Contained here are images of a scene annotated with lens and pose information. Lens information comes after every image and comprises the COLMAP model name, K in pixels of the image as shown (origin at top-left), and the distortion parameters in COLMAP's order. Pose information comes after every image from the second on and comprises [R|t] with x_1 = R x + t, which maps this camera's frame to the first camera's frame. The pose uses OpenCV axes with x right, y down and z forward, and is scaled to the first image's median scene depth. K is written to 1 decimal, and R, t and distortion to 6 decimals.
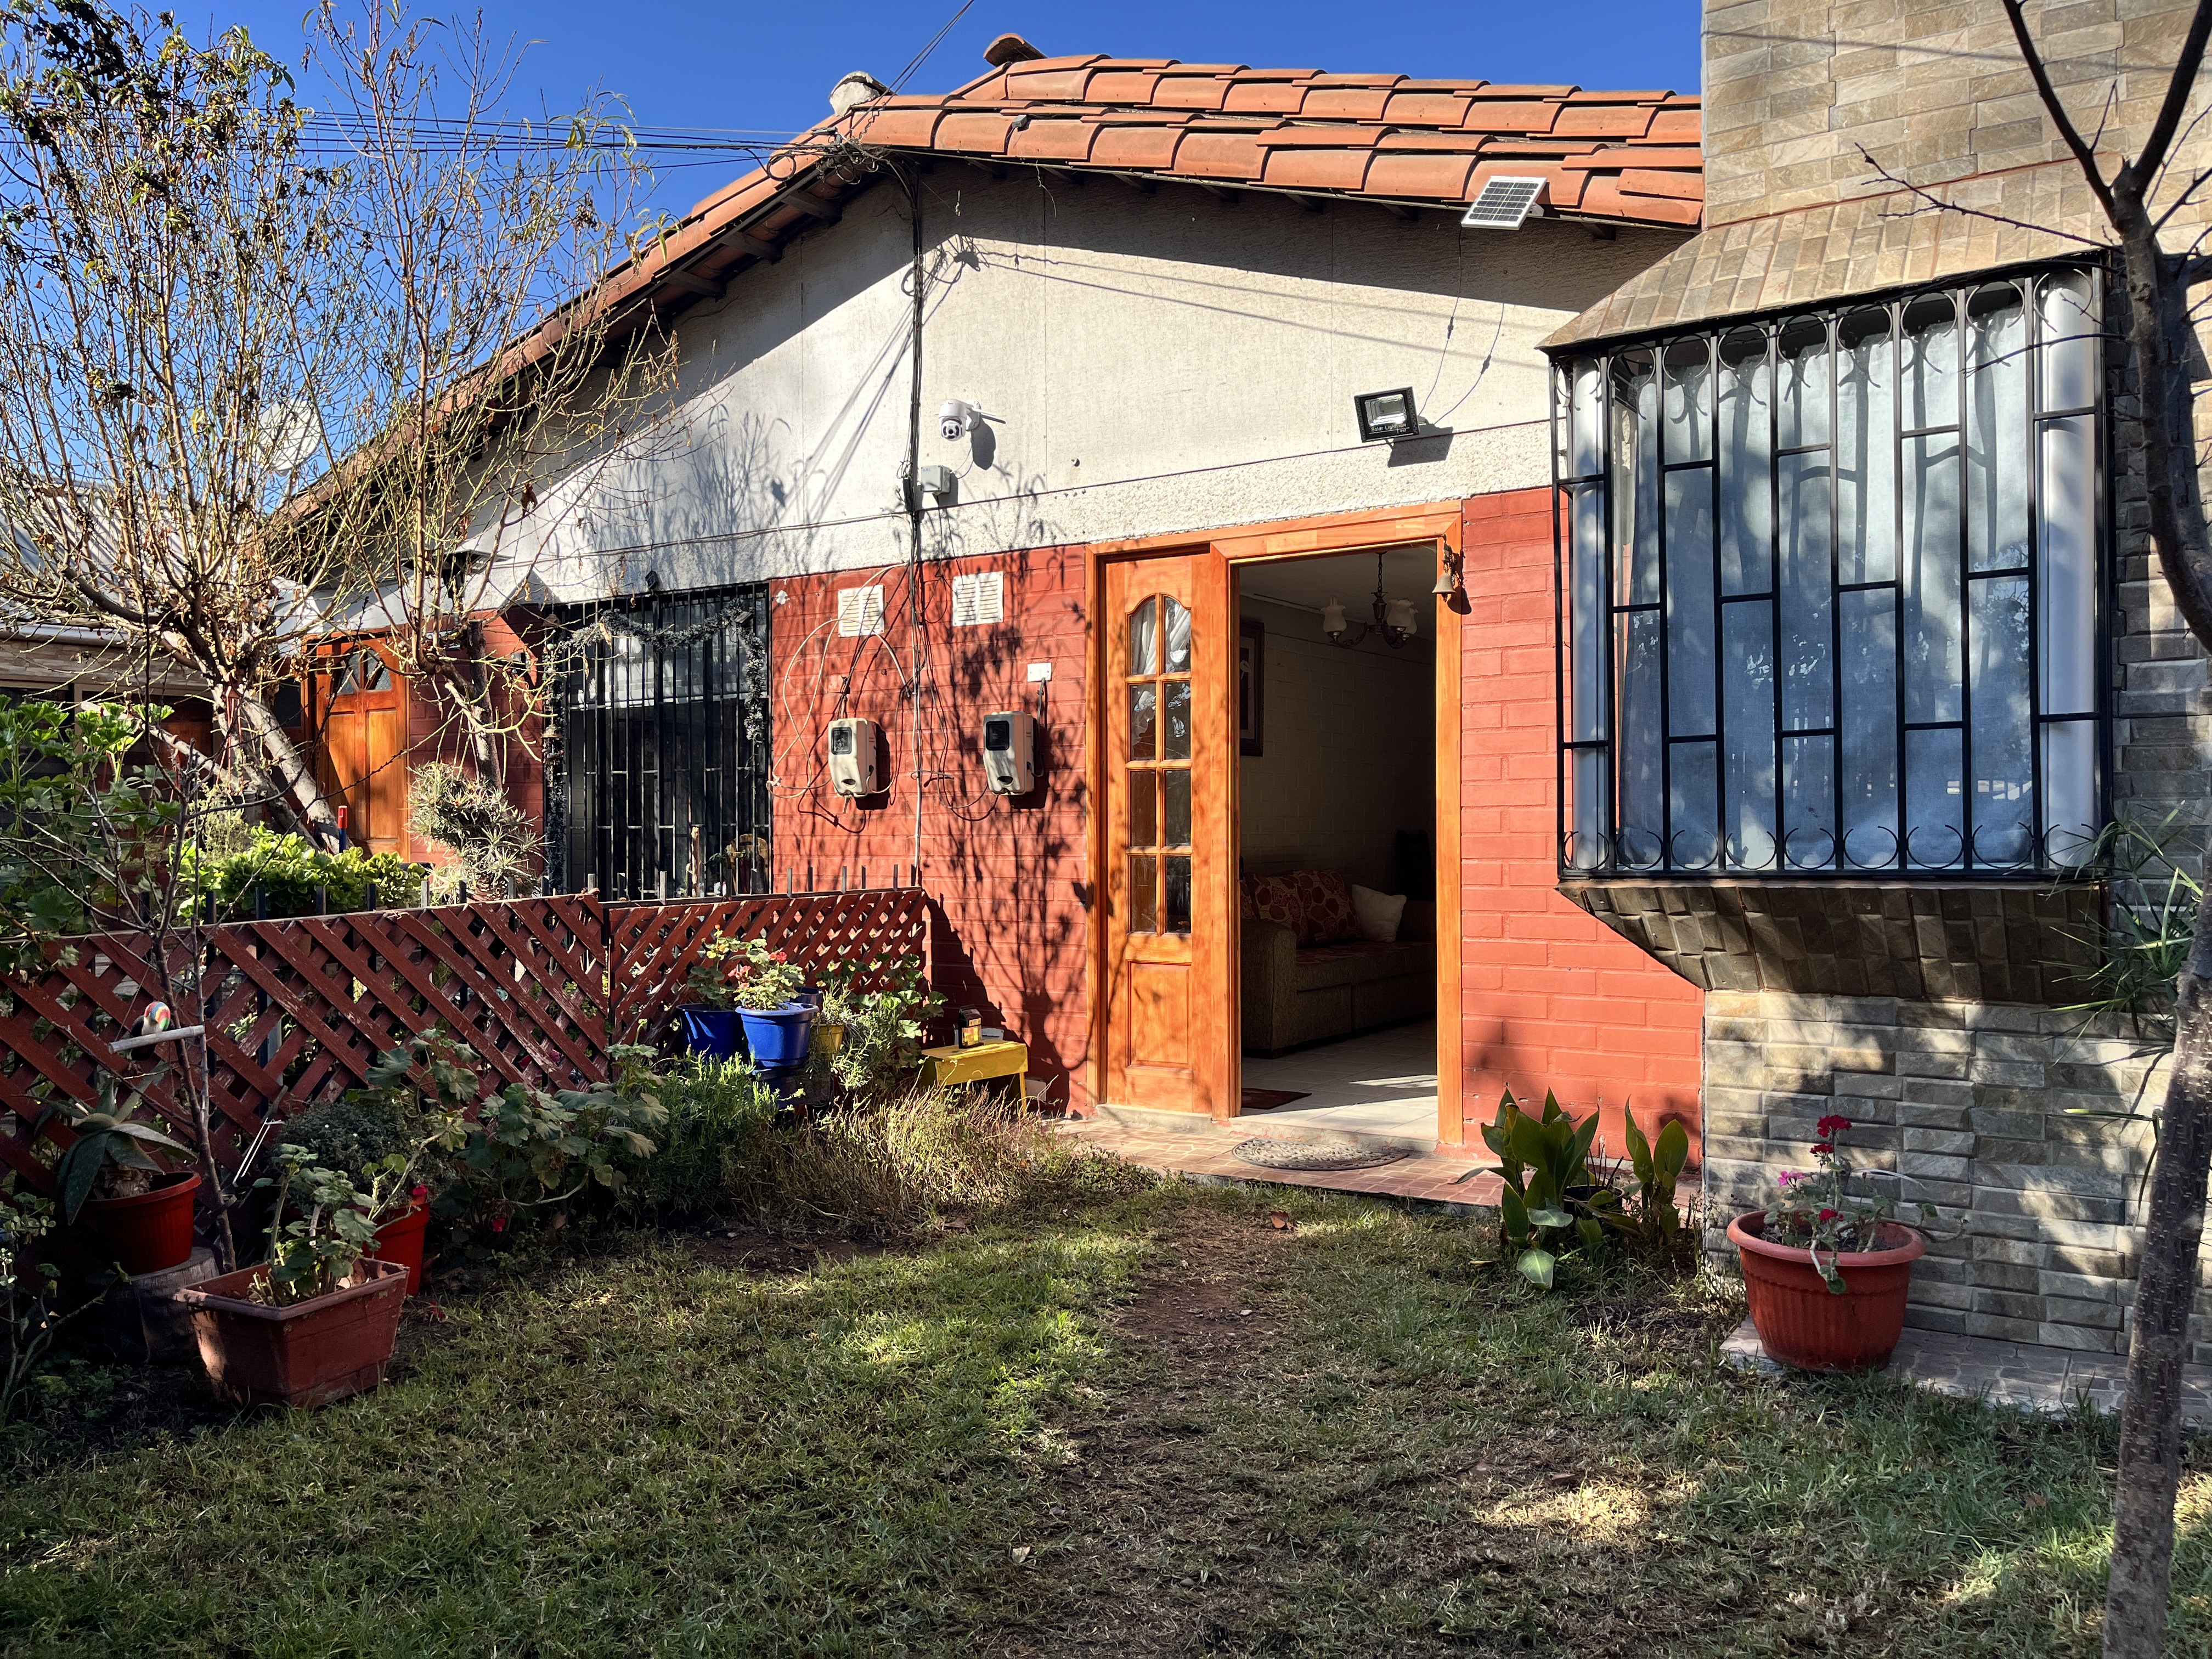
lens RADIAL K [[1675.7, 0, 1101.7], [0, 1675.7, 826.0], [0, 0, 1]] dist [0.099063, -0.142655]
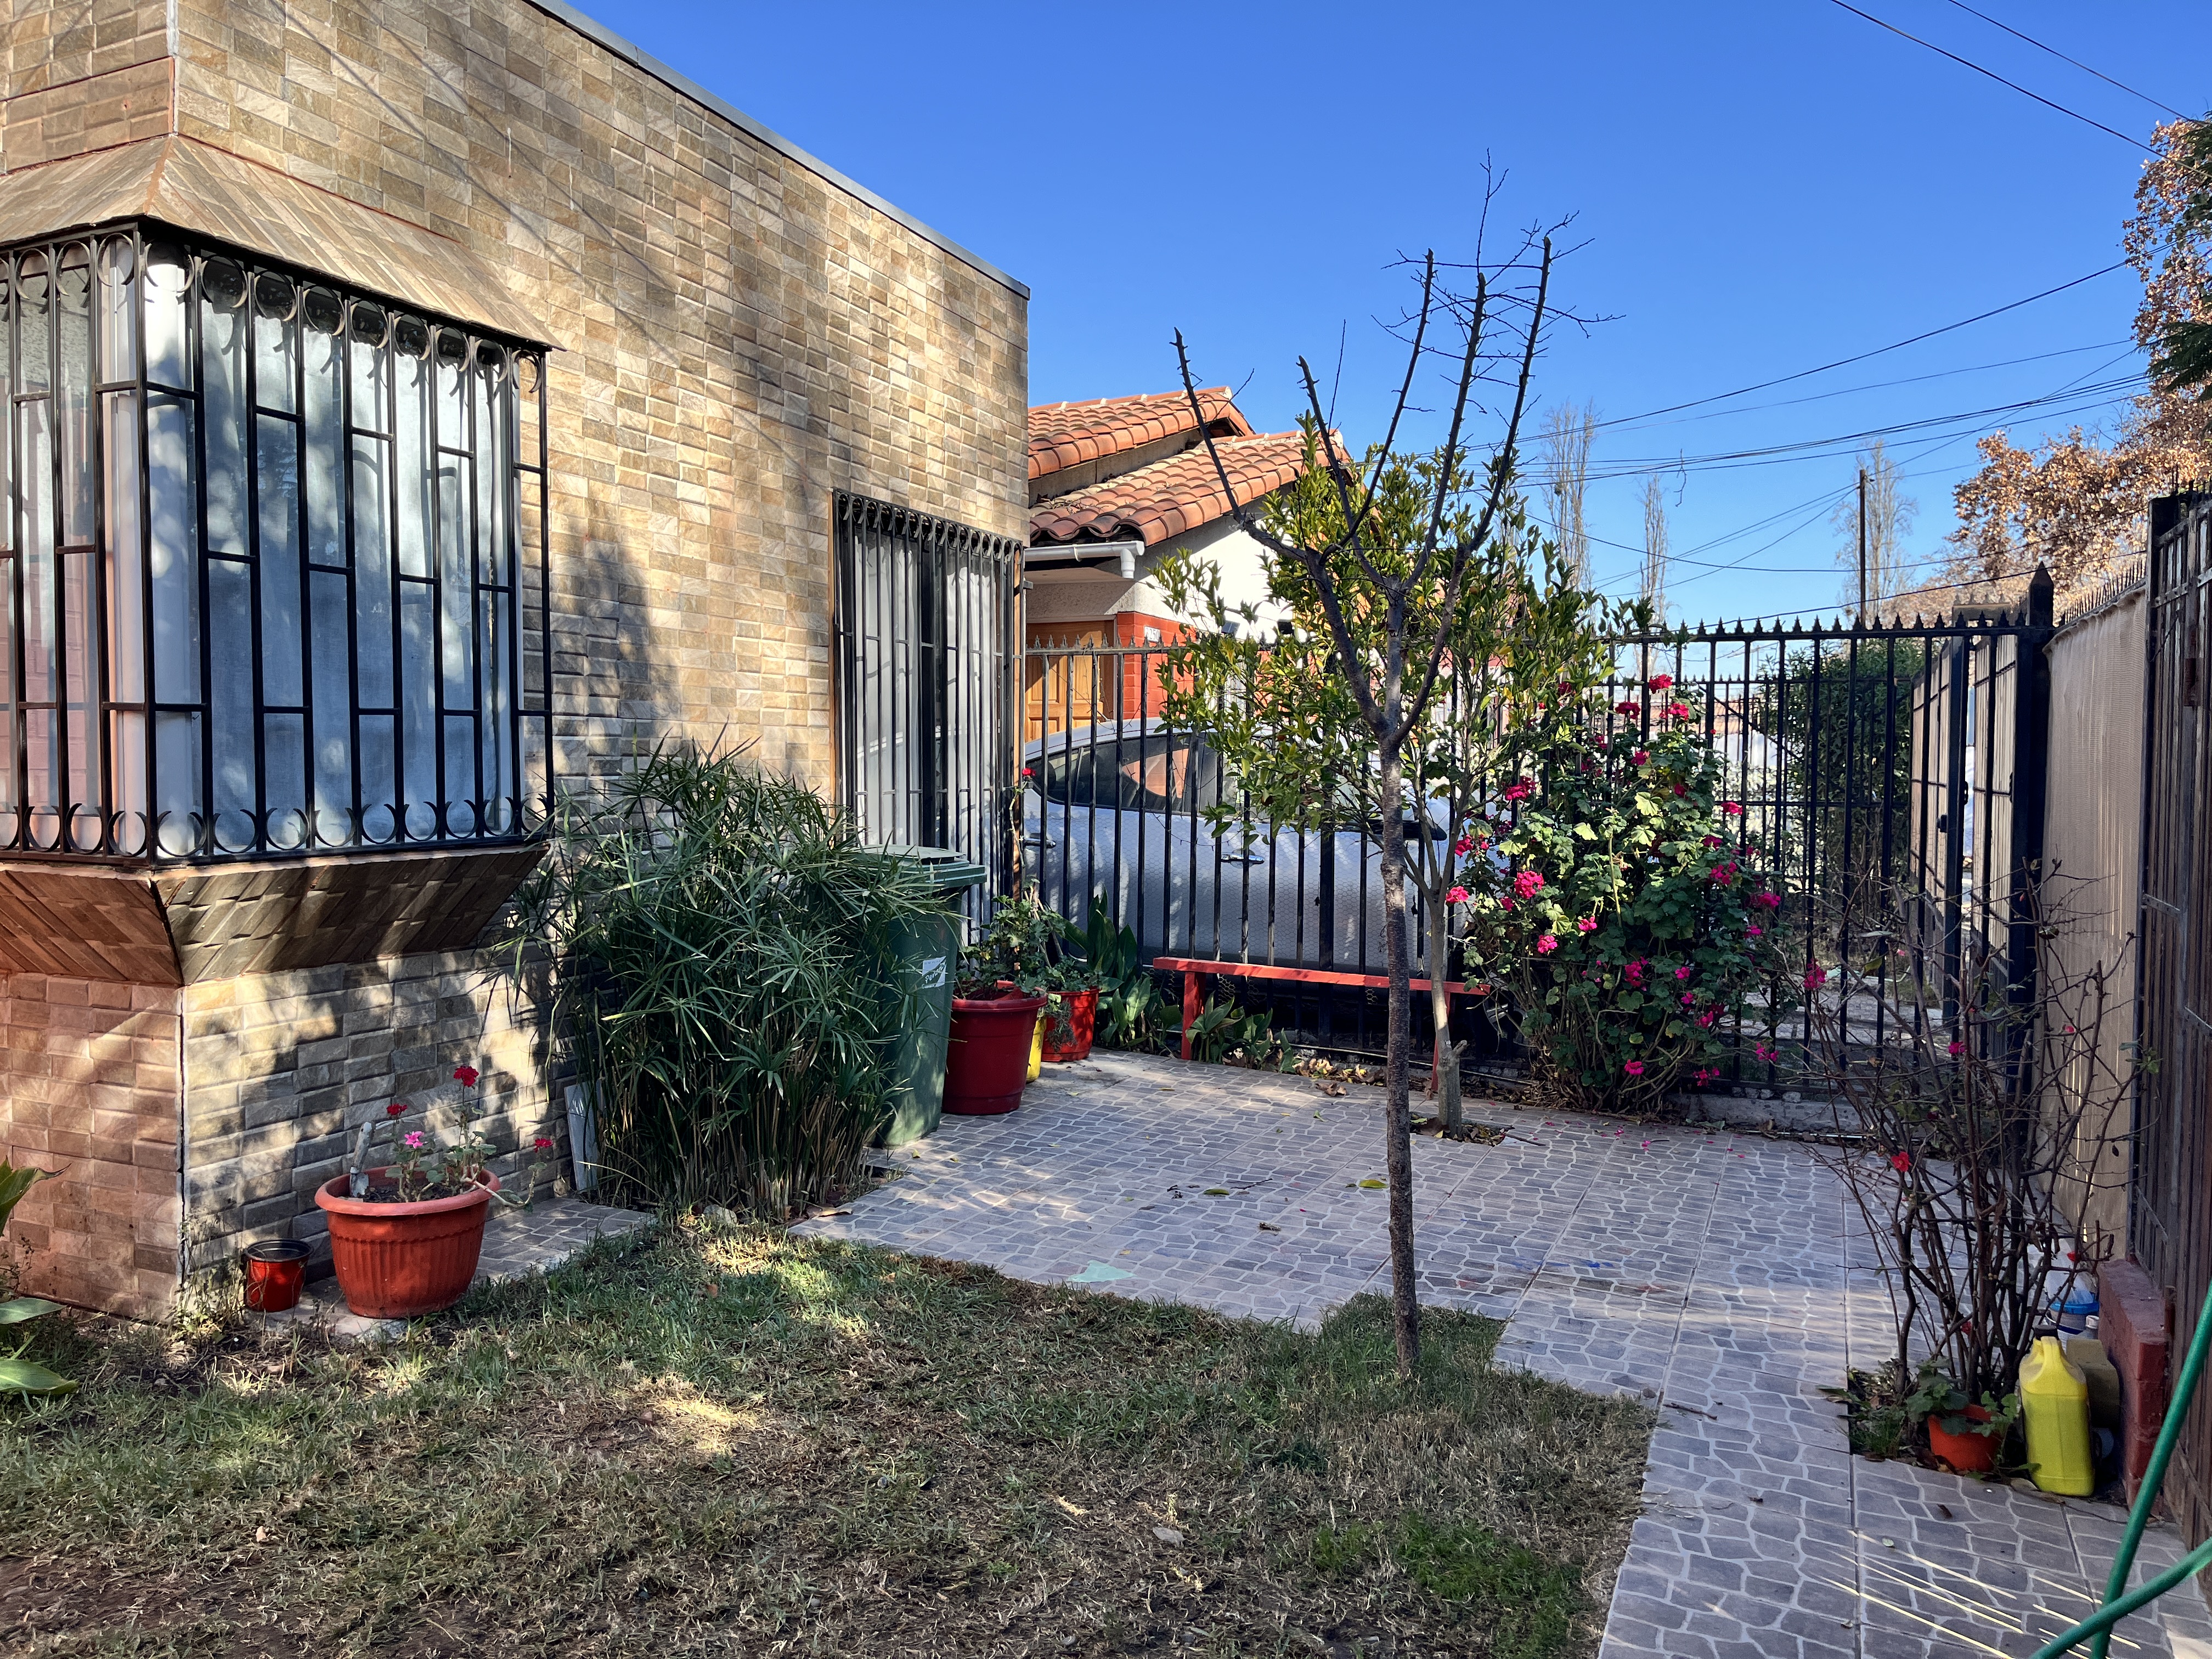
lens RADIAL K [[1683.3, 0, 1106.0], [0, 1683.3, 829.5], [0, 0, 1]] dist [0.072756, -0.099724]
pose [[-0.178188, -0.029329, 0.983559, -0.392842], [-0.000416, 0.999558, 0.029731, -0.008164], [-0.983996, 0.004889, -0.178121, 0.432500]]
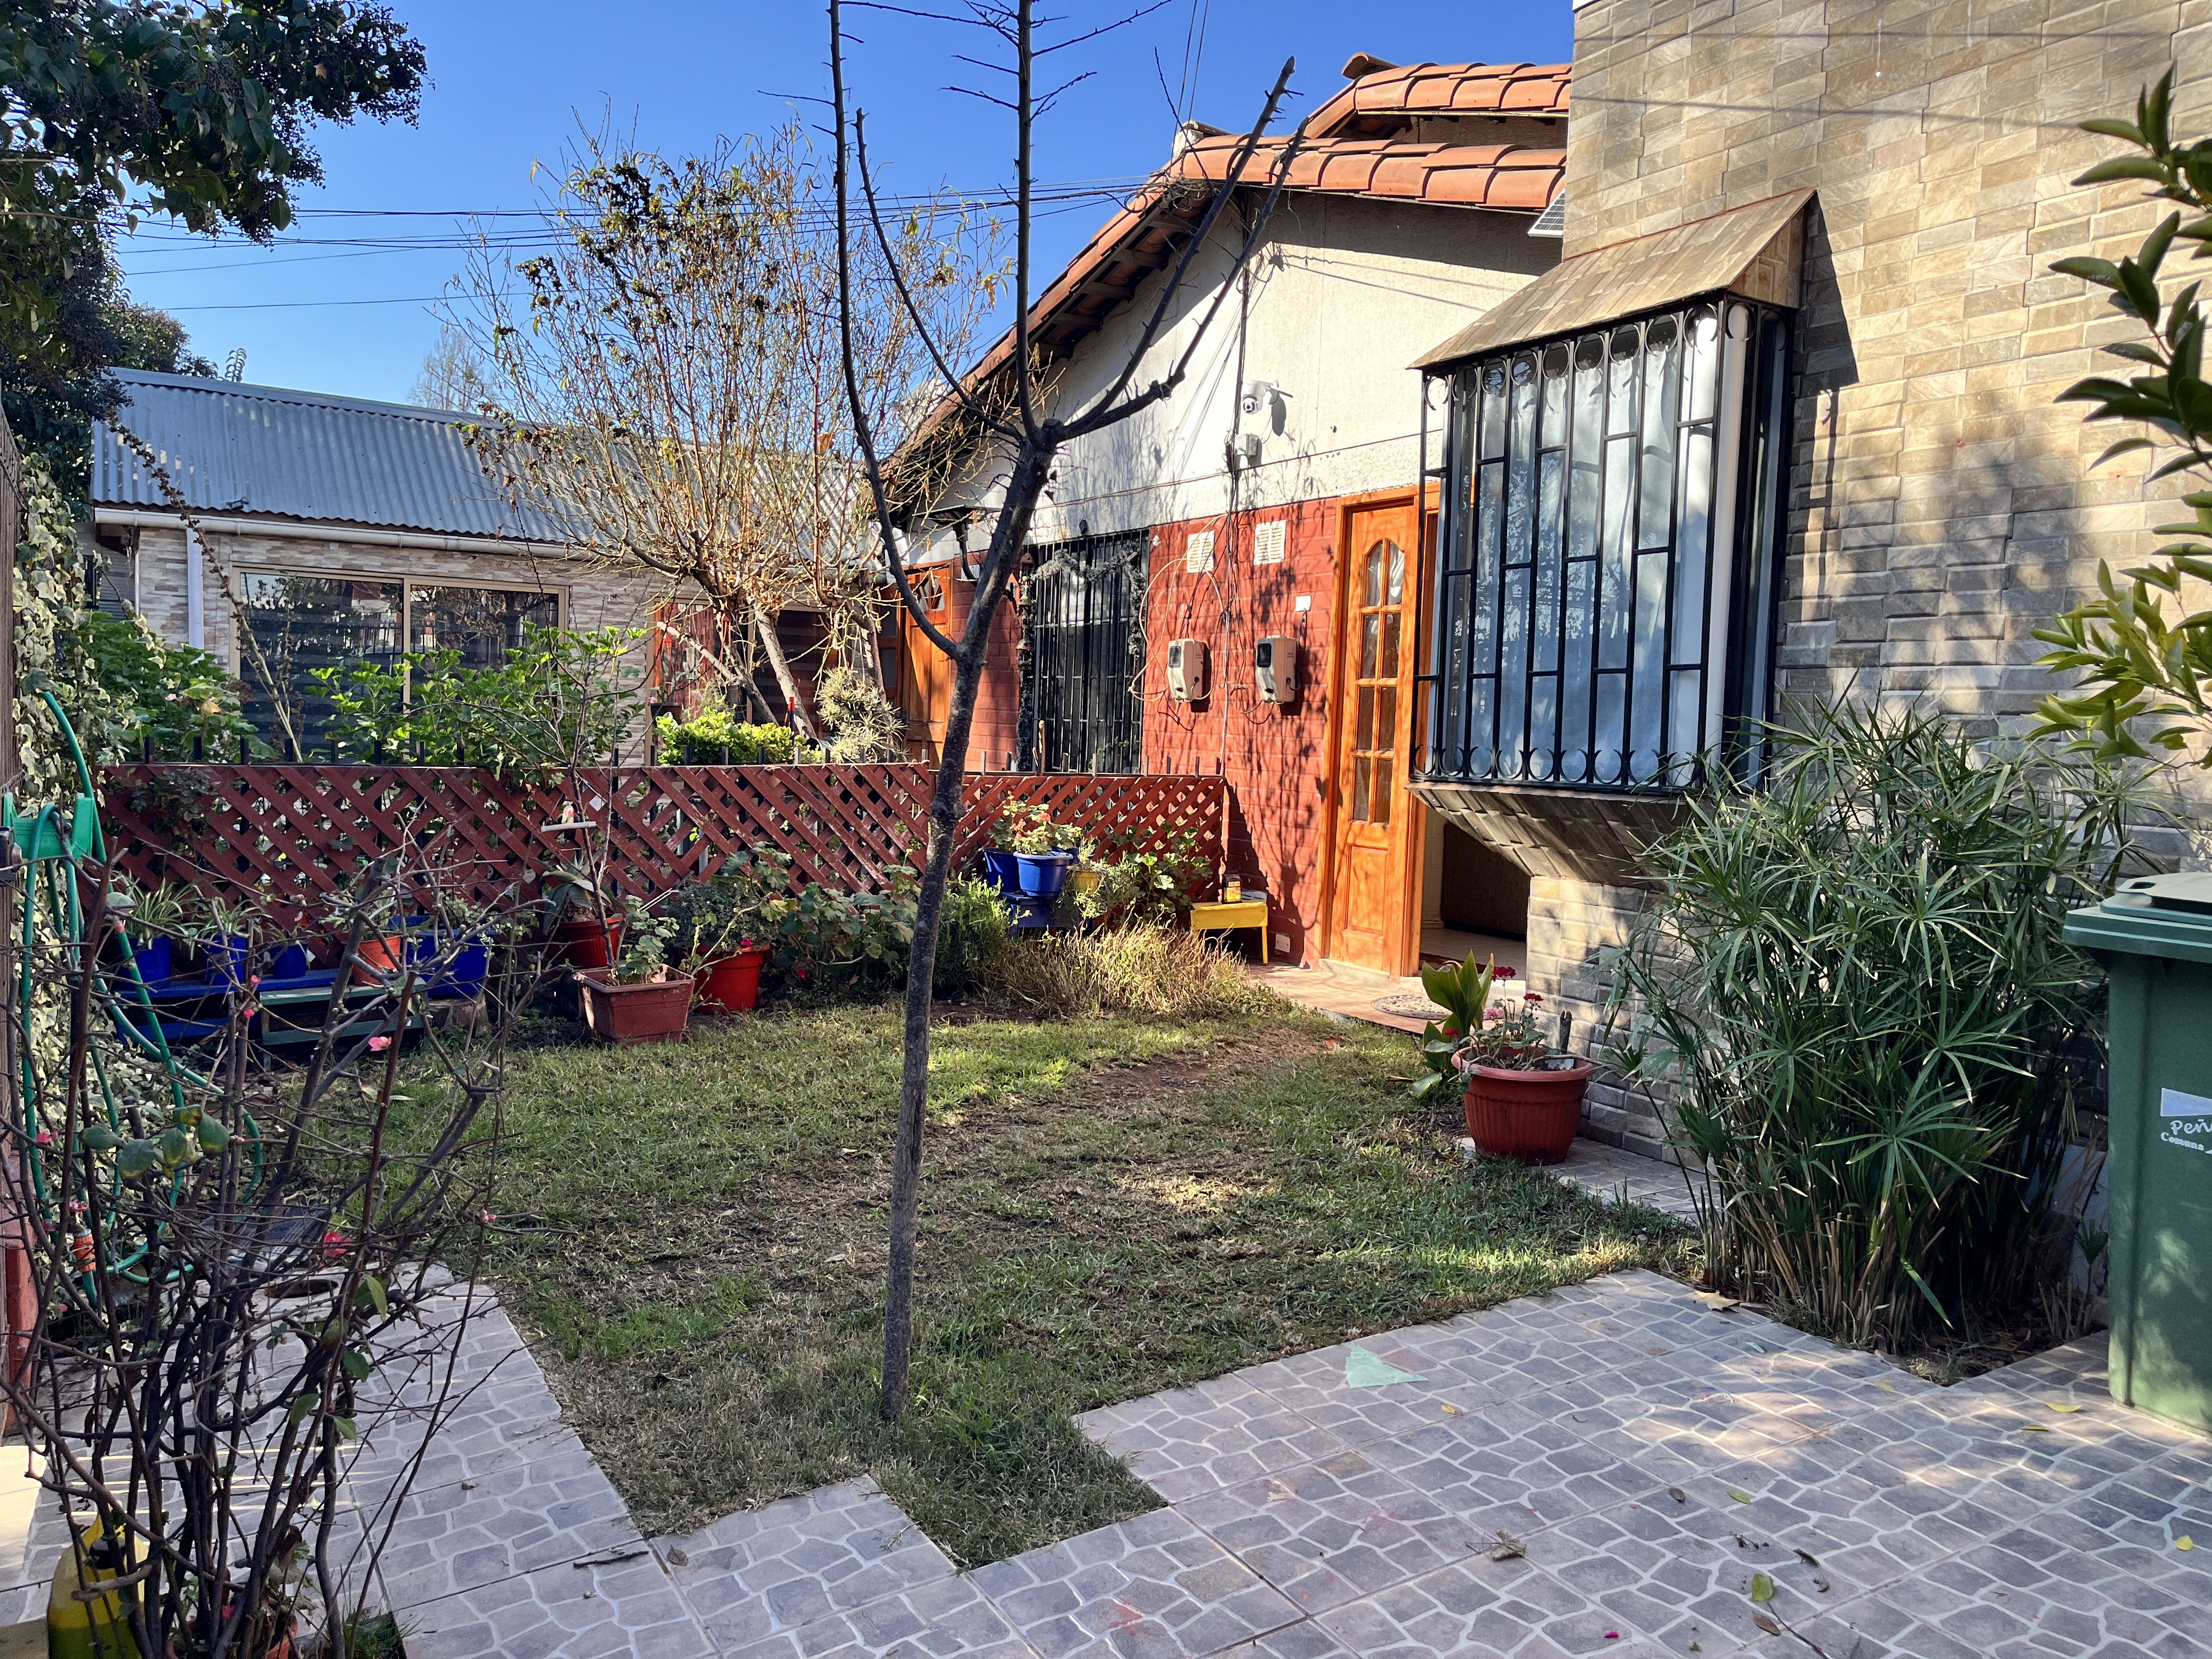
lens RADIAL K [[1687.8, 0, 1109.9], [0, 1687.8, 799.8], [0, 0, 1]] dist [0.097244, -0.128212]
pose [[0.893358, 0.058855, -0.445474, 0.400931], [-0.040244, 0.997881, 0.051132, -0.007061], [0.447539, -0.027752, 0.893834, -0.166909]]
